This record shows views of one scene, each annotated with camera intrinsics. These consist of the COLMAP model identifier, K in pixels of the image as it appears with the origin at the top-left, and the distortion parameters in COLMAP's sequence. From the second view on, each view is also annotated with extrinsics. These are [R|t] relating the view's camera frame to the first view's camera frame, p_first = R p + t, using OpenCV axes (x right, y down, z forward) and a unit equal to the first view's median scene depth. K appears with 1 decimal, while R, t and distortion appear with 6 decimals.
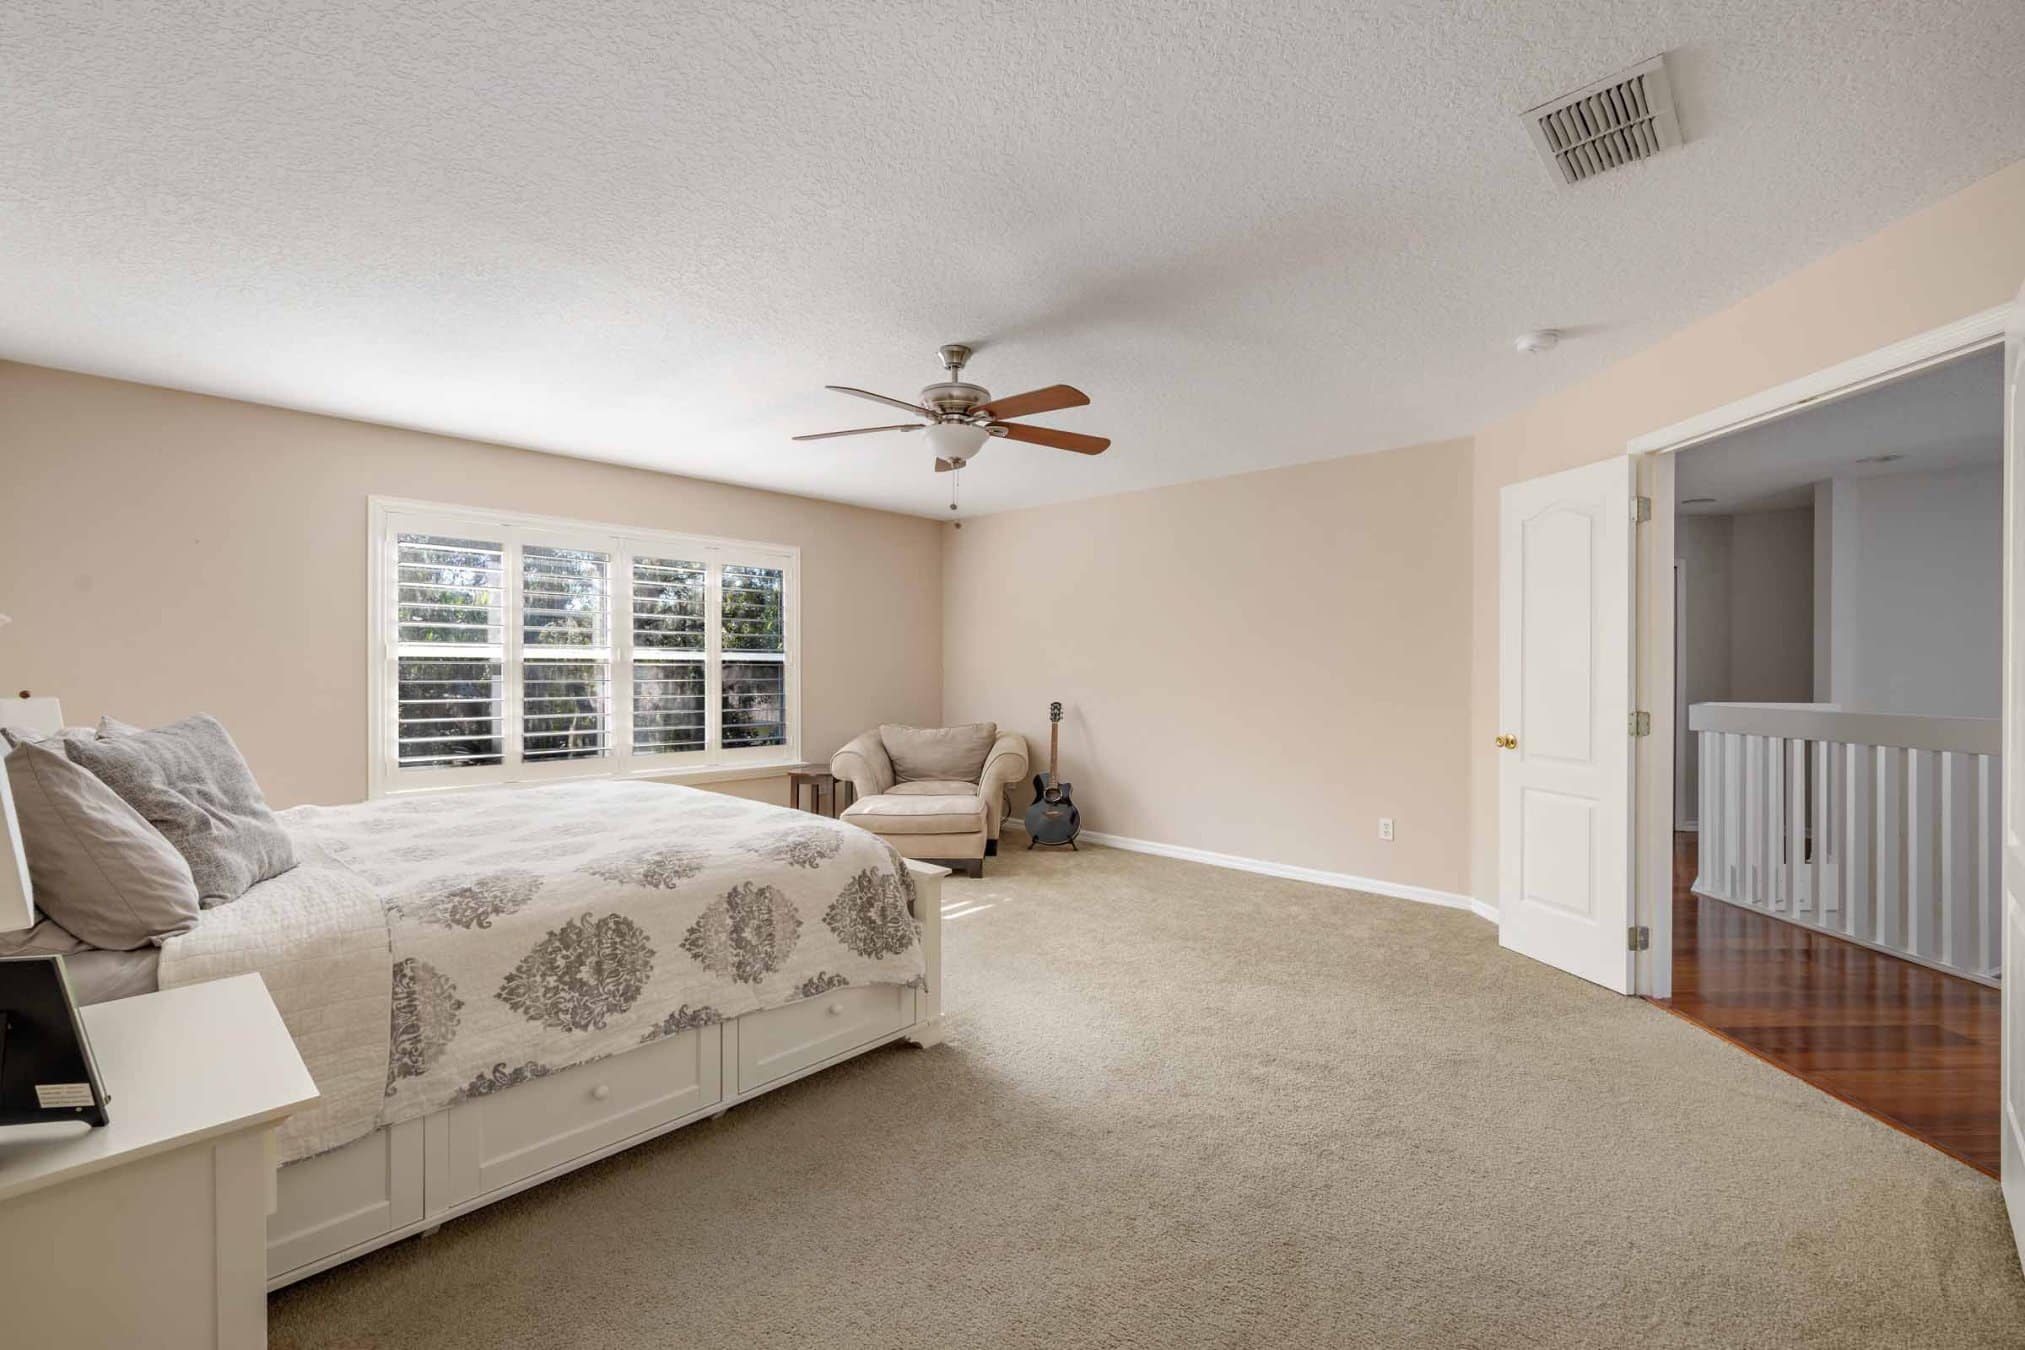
lens RADIAL K [[841.1, 0, 1019.3], [0, 841.1, 680.9], [0, 0, 1]] dist [0.001845, -0.000141]
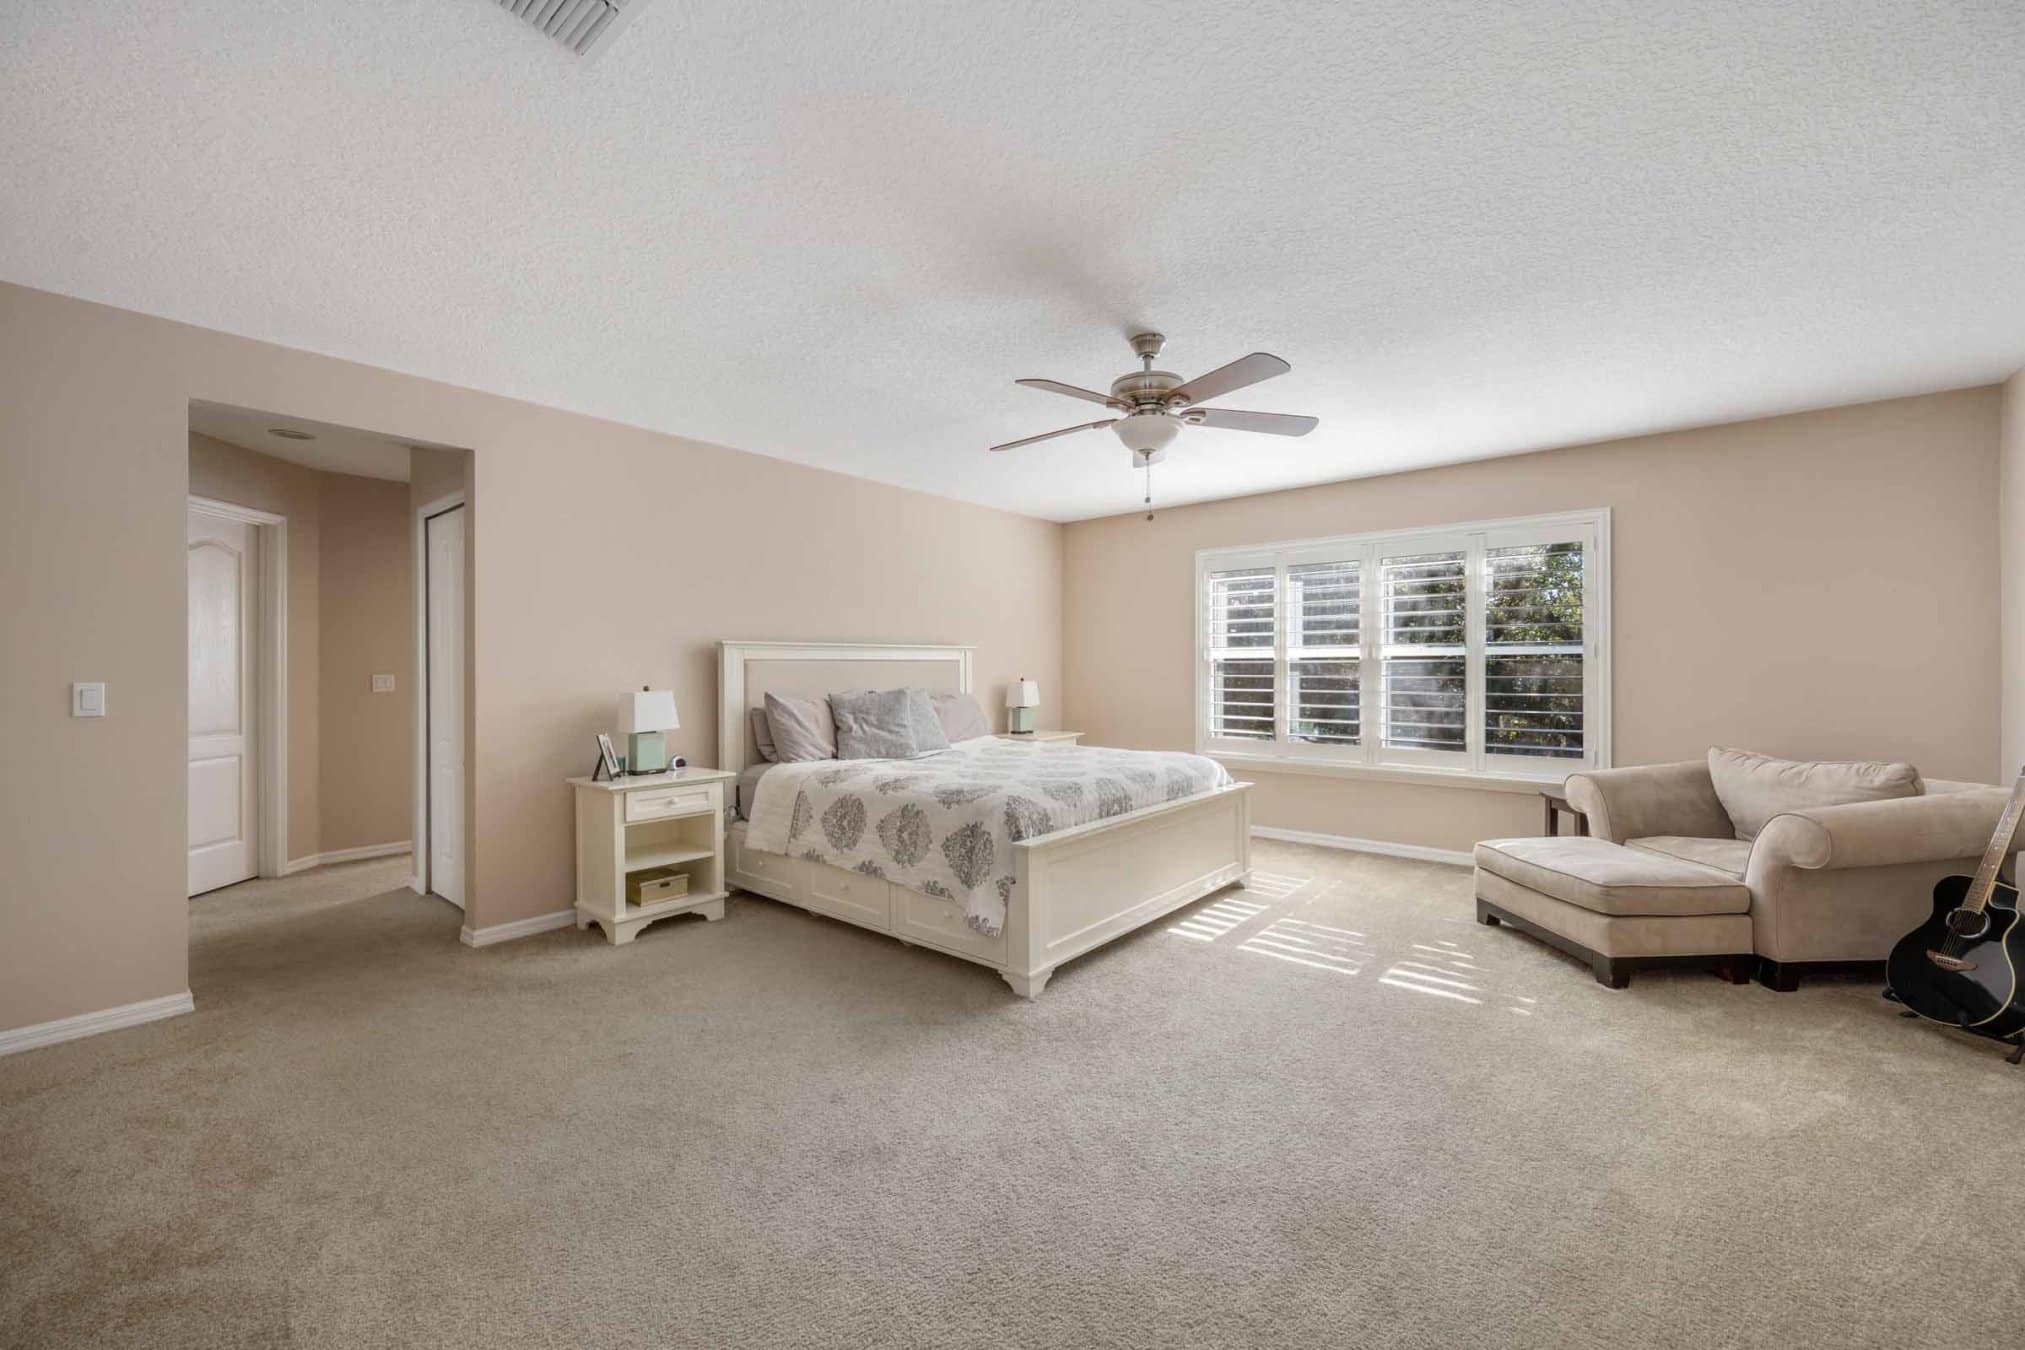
lens RADIAL K [[797.6, 0, 1019.6], [0, 797.6, 668.4], [0, 0, 1]] dist [0.000487, 0.000165]
pose [[0.060366, -0.002010, -0.998174, 0.554852], [-0.008714, 0.999959, -0.002541, -0.004362], [0.998138, 0.008852, 0.060346, 0.528050]]
